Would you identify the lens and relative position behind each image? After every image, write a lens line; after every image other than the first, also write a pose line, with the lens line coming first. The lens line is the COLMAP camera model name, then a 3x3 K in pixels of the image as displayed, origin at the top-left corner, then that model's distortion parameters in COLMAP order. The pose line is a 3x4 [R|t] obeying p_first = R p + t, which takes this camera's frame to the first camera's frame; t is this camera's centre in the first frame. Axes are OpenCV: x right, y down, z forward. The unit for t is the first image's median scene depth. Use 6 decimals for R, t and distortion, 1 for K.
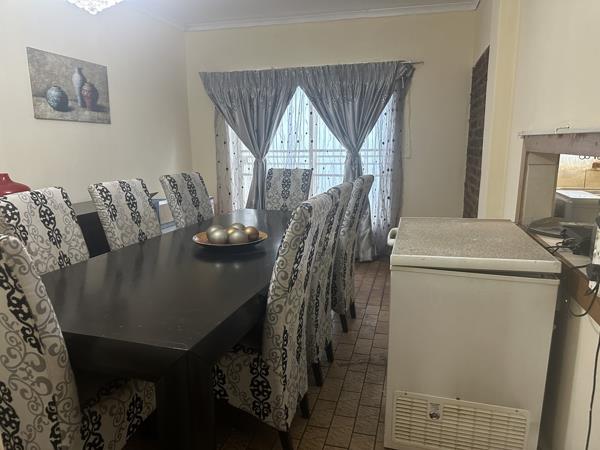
lens RADIAL K [[421.8, 0, 302.5], [0, 421.8, 225.1], [0, 0, 1]] dist [0.070838, -0.097334]
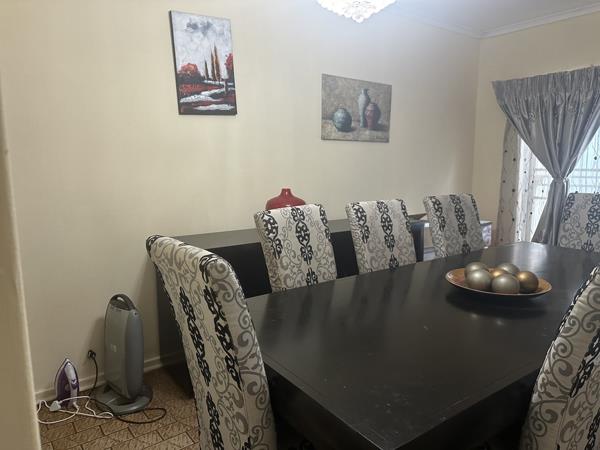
lens RADIAL K [[421.8, 0, 302.5], [0, 421.8, 225.1], [0, 0, 1]] dist [0.070838, -0.097334]
pose [[0.796686, 0.088885, -0.597822, 0.003134], [-0.113636, 0.993515, -0.003720, -0.029043], [0.593614, 0.070898, 0.801620, 0.161623]]
